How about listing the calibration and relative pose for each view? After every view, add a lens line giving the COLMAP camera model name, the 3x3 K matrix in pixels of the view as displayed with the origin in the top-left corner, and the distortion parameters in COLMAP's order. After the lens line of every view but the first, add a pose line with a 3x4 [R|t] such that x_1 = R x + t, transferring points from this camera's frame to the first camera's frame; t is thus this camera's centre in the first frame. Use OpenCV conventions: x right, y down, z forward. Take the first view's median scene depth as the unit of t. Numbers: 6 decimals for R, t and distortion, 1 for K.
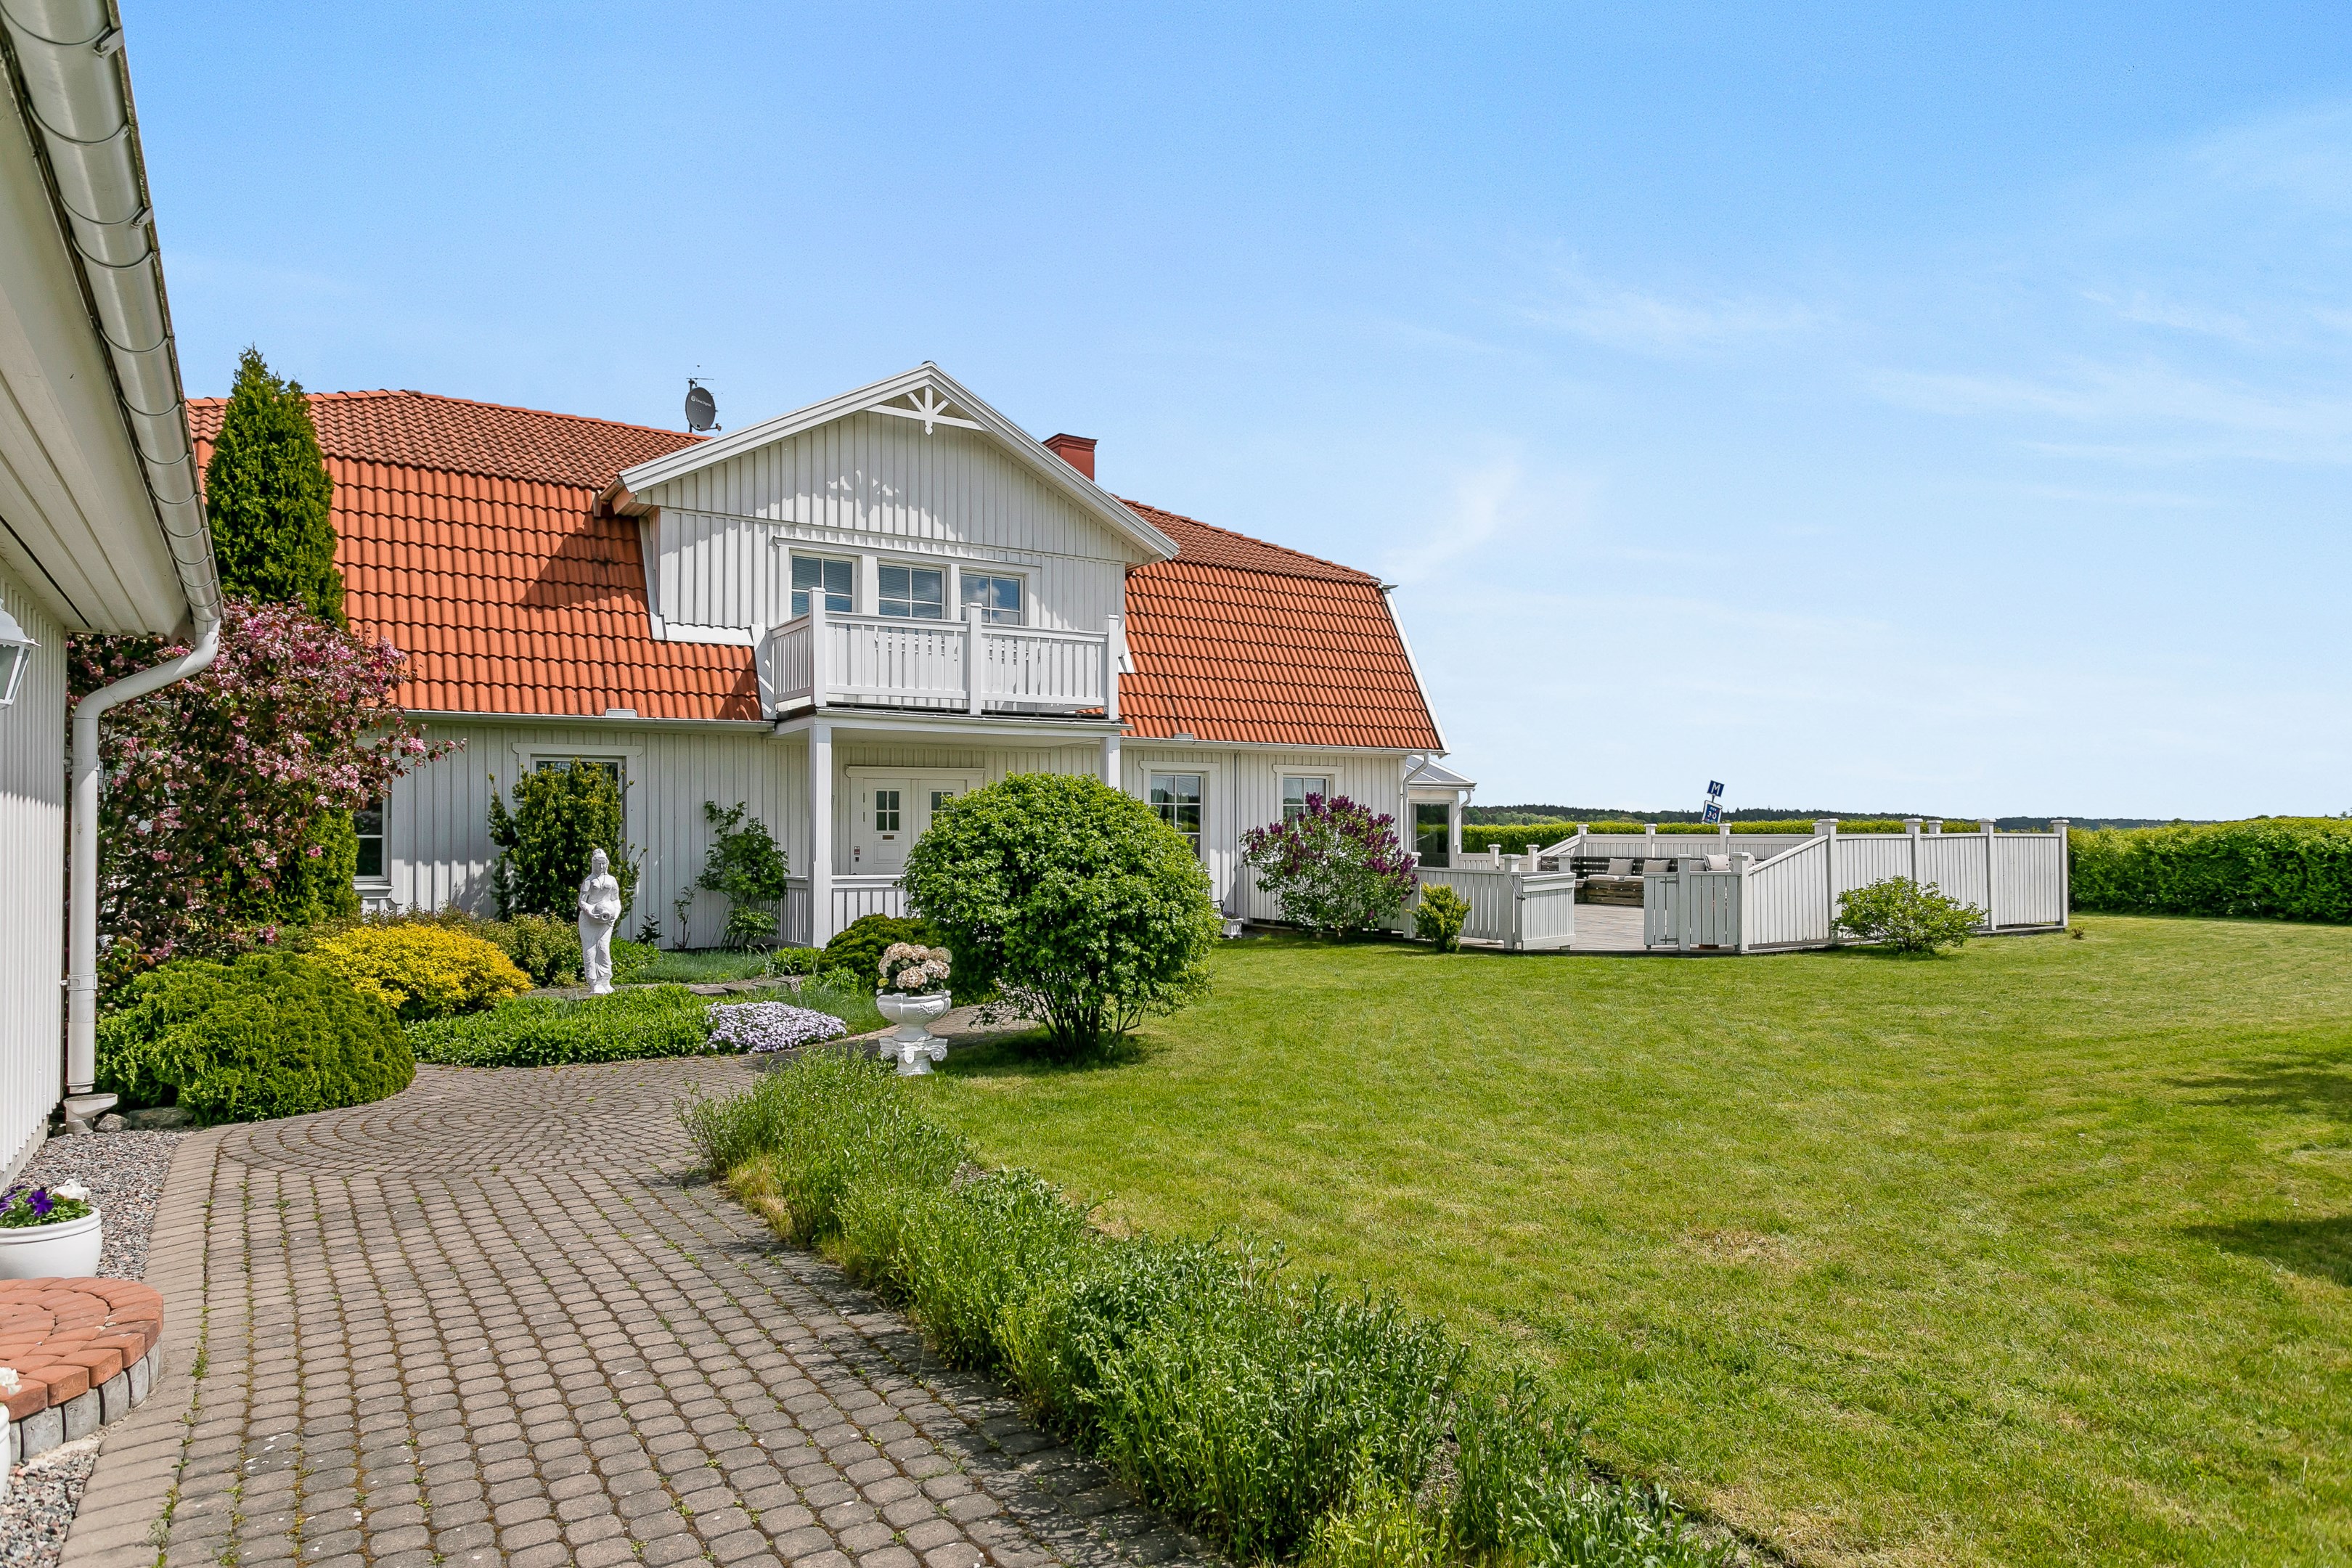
lens RADIAL K [[1383.7, 0, 1162.3], [0, 1383.7, 812.0], [0, 0, 1]] dist [-0.003287, 0.001692]
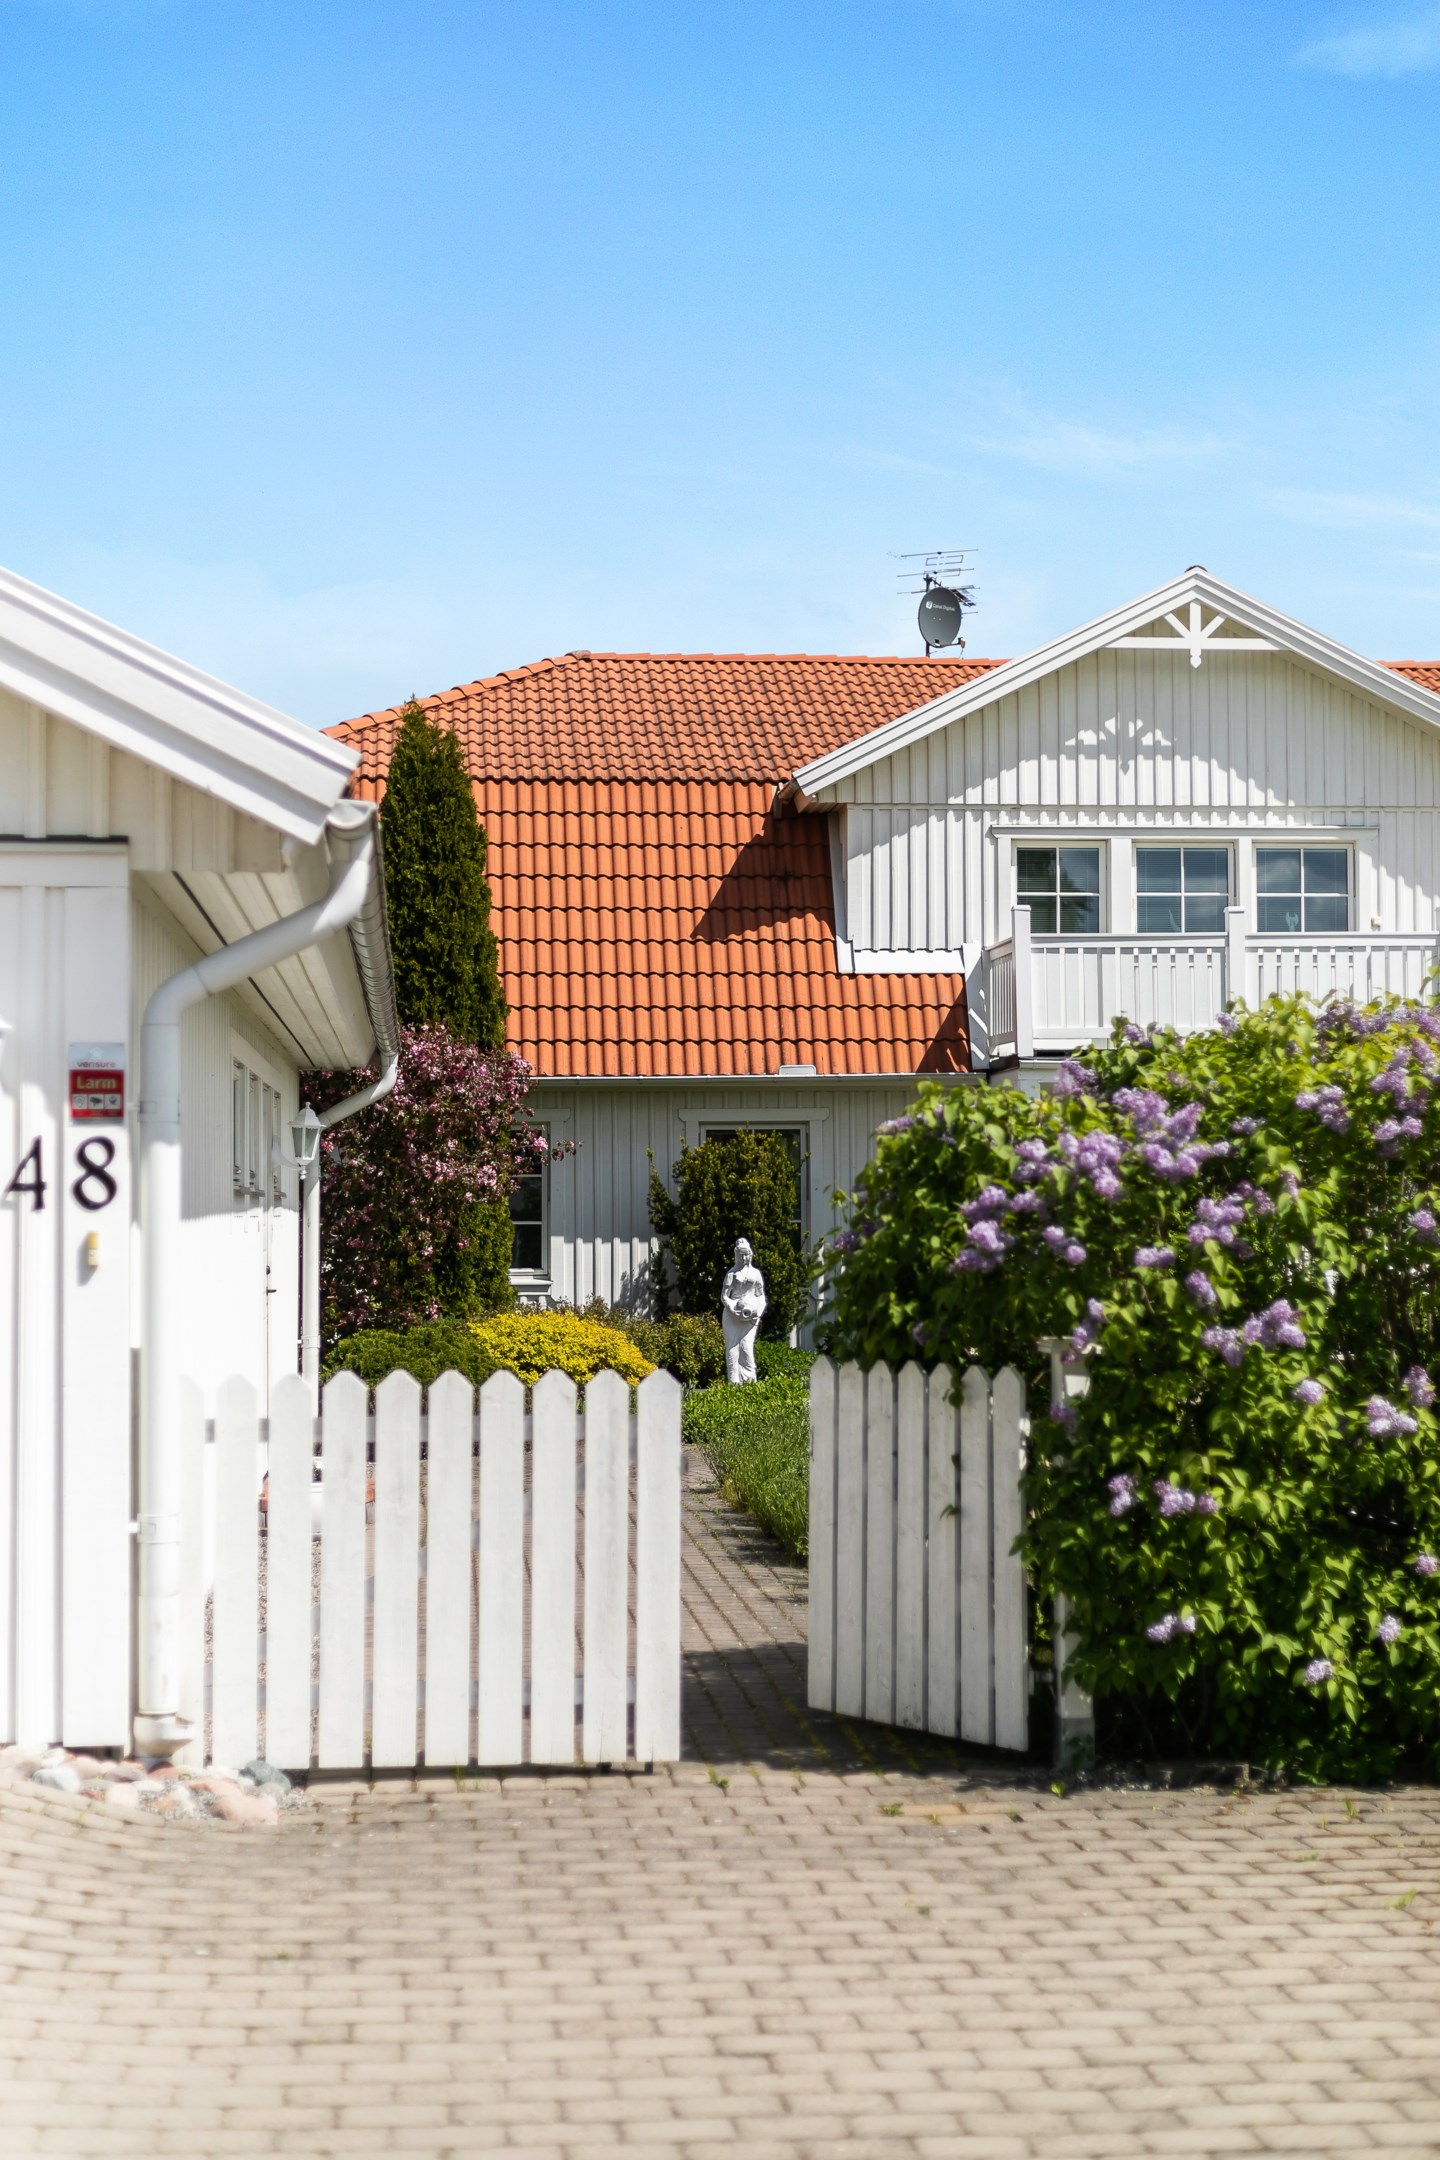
lens RADIAL K [[3094.2, 0, 720.0], [0, 3094.2, 1080.0], [0, 0, 1]] dist [-0.016266, 0.115632]
pose [[0.887422, -0.019492, -0.460545, 0.381998], [0.008075, 0.999610, -0.026748, -0.016948], [0.460887, 0.020018, 0.887233, -0.594880]]
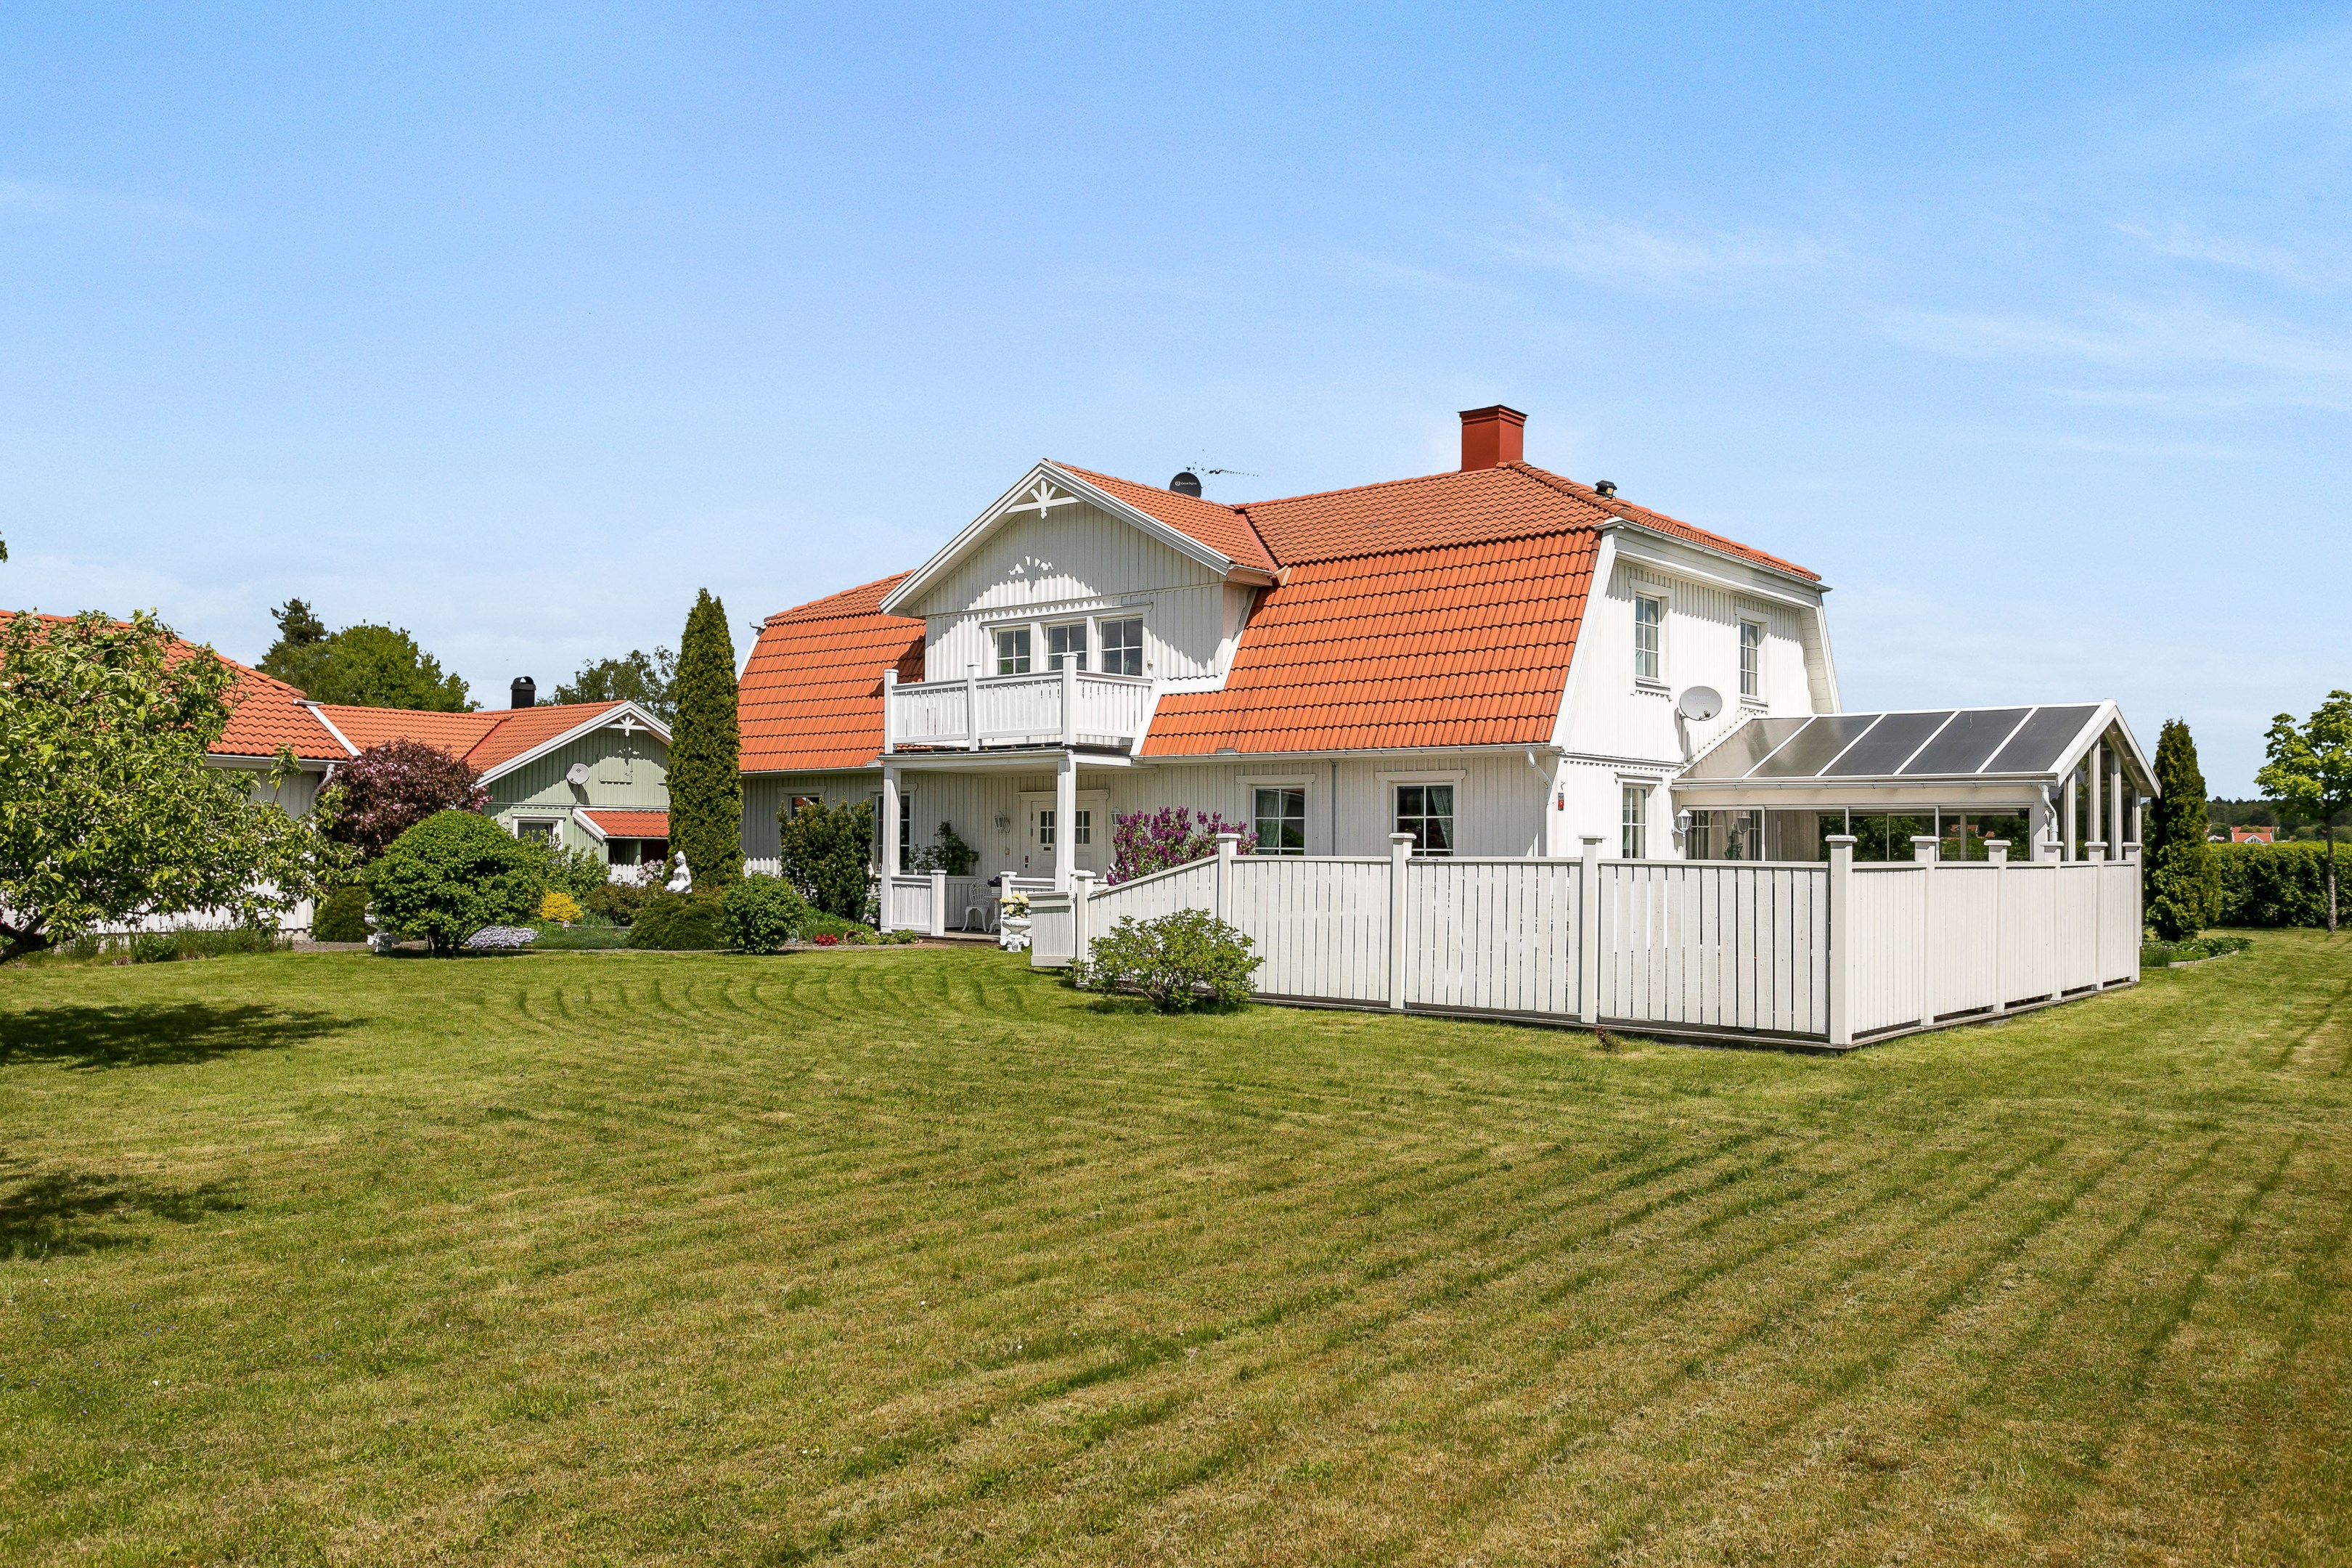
lens RADIAL K [[1804.4, 0, 1176.0], [0, 1804.4, 784.0], [0, 0, 1]] dist [-0.003545, -0.002793]
pose [[0.298568, -0.026392, -0.954023, 1.497349], [0.005497, 0.999649, -0.025934, 0.003196], [0.954373, 0.002499, 0.298608, 0.691862]]
